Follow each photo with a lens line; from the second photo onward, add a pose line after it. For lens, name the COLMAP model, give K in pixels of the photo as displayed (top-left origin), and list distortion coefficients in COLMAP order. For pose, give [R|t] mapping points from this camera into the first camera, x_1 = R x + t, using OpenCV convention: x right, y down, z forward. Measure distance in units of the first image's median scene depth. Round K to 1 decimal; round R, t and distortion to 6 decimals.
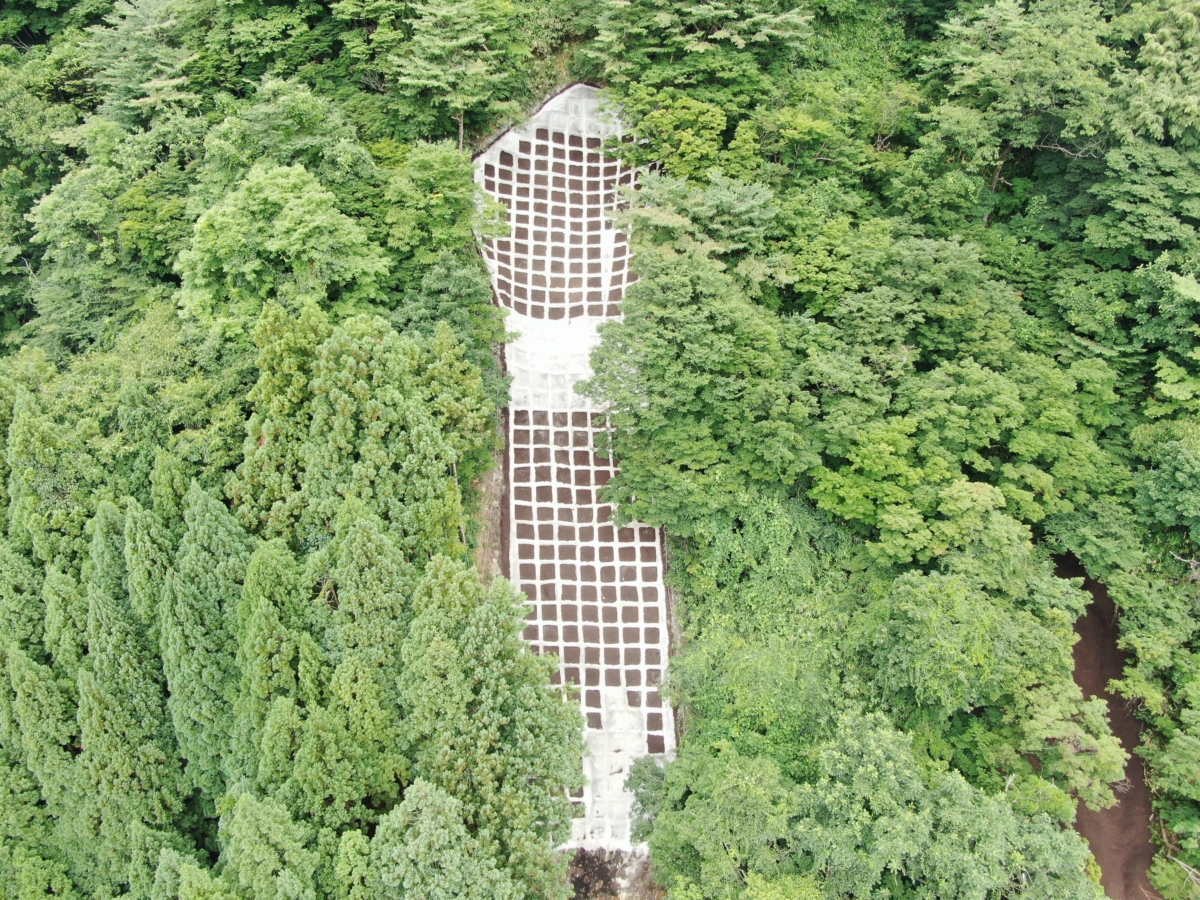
lens RADIAL K [[723.2, 0, 579.4], [0, 723.2, 453.2], [0, 0, 1]] dist [-0.002810, -0.001113]
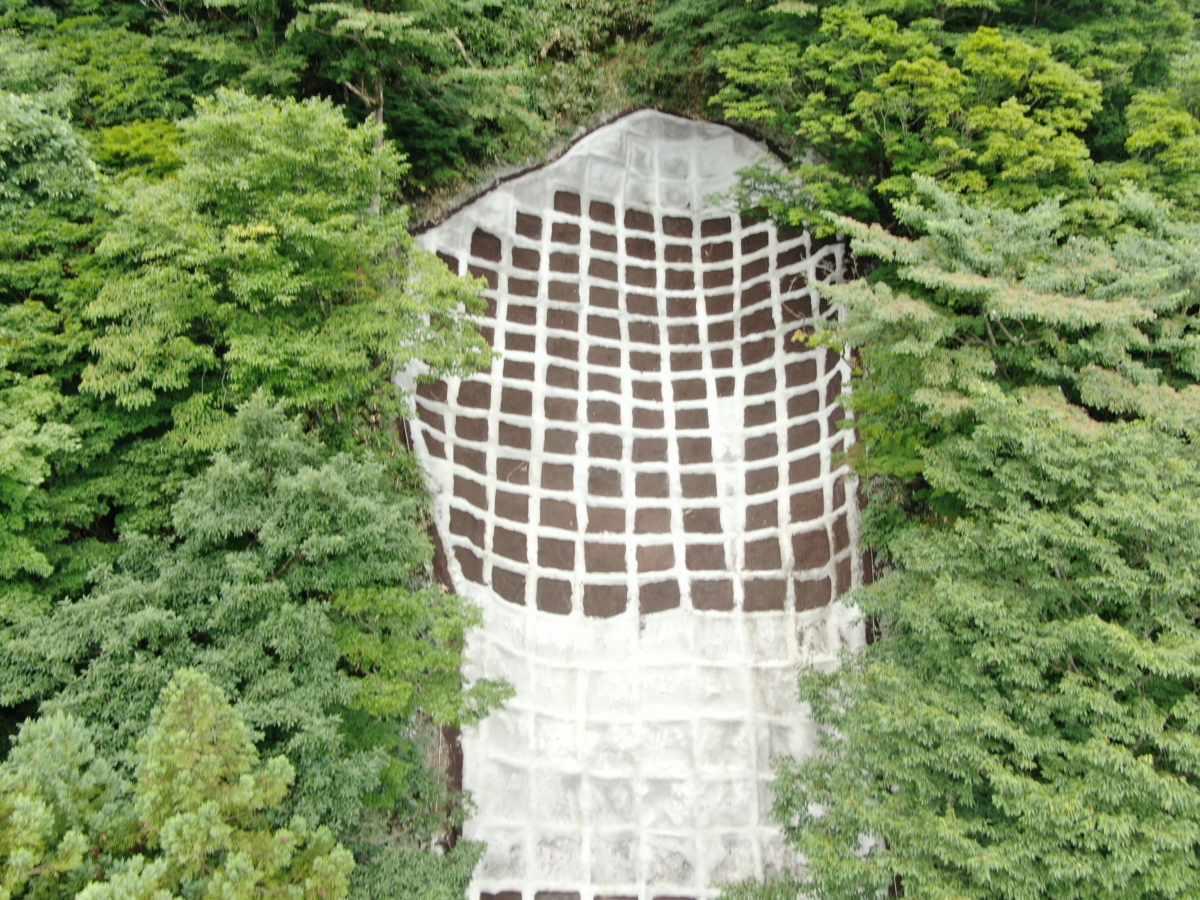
lens RADIAL K [[1041.8, 0, 600.0], [0, 1041.8, 450.0], [0, 0, 1]] dist [0.002610, 0.000603]
pose [[0.999667, 0.016007, 0.020239, -0.048685], [-0.009270, 0.954761, -0.297229, -0.113676], [-0.024081, 0.296942, 0.954592, 0.489812]]
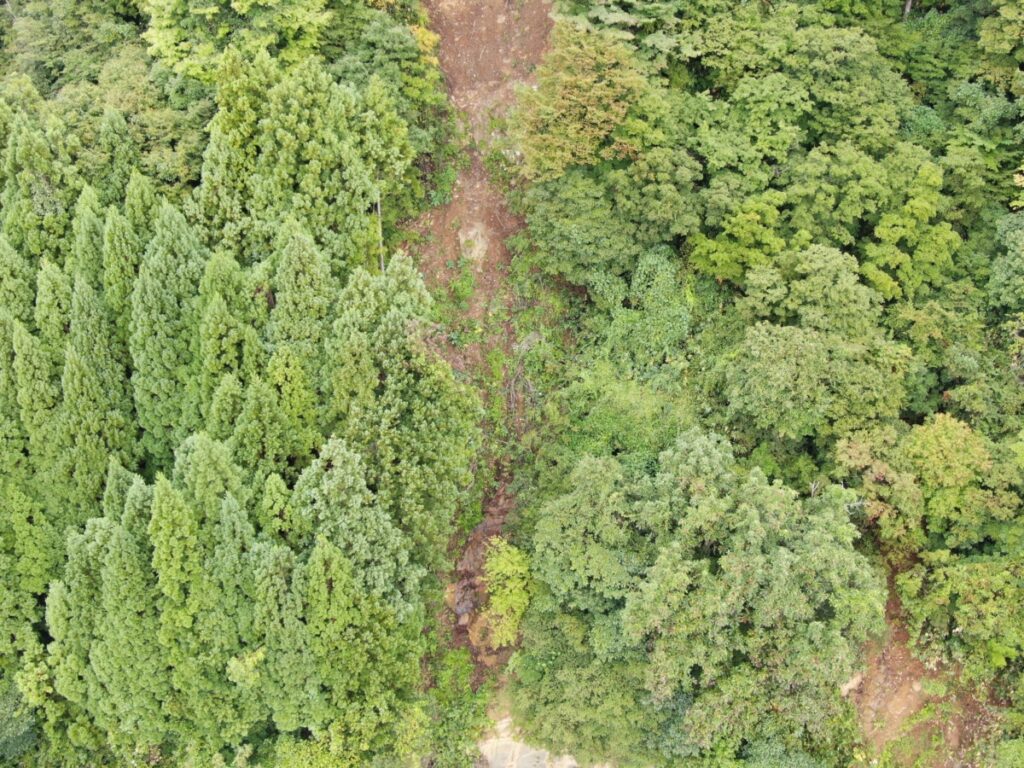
lens RADIAL K [[915.0, 0, 512.0], [0, 915.0, 384.0], [0, 0, 1]] dist [0.020399, 0.001676]
pose [[0.995835, 0.083395, -0.036839, 0.116529], [-0.079206, 0.991482, 0.103394, 0.133664], [0.045148, -0.100046, 0.993958, -0.474296]]
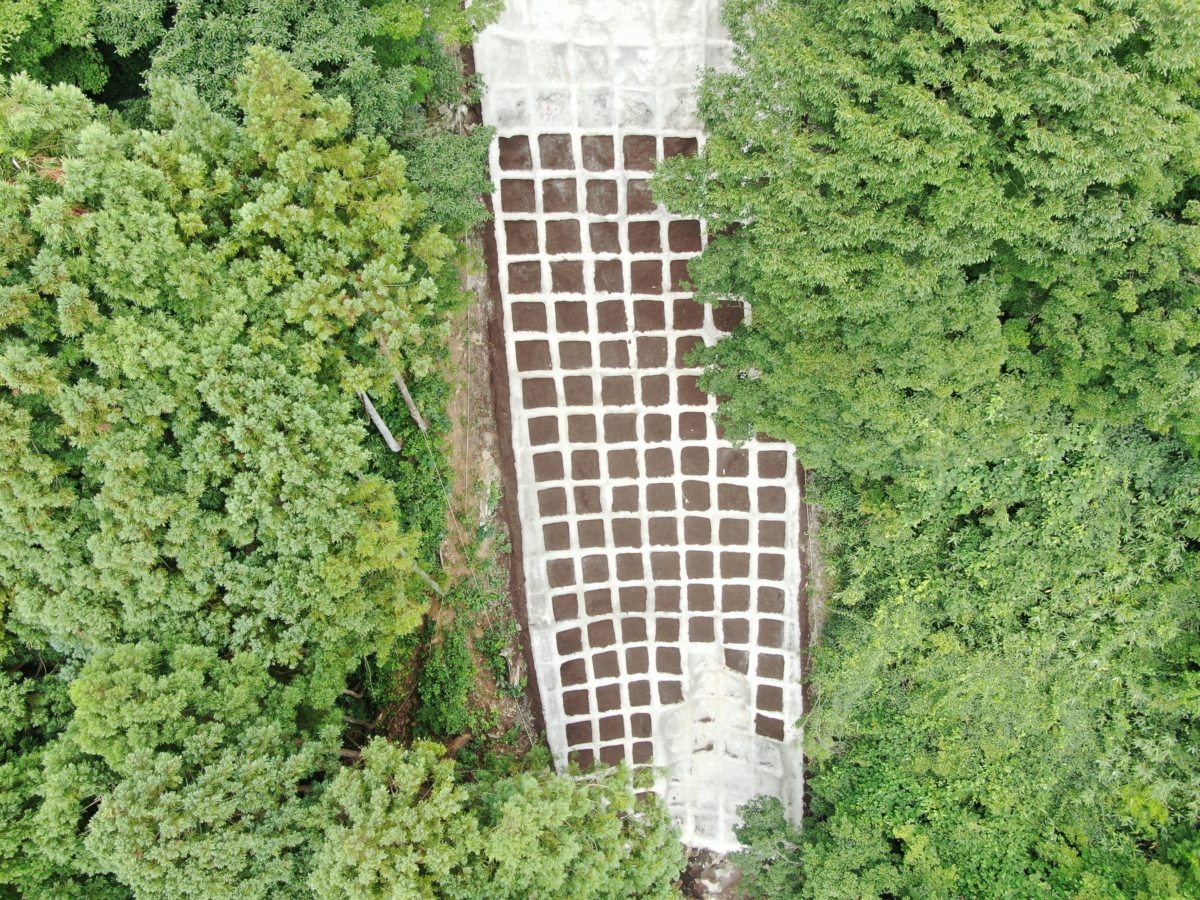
lens RADIAL K [[850.9, 0, 598.8], [0, 850.9, 472.6], [0, 0, 1]] dist [-0.025781, -0.003328]
pose [[0.999500, -0.031078, 0.005797, -0.036663], [0.023467, 0.852211, 0.522672, -0.159933], [-0.021184, -0.522275, 0.852514, 0.439383]]
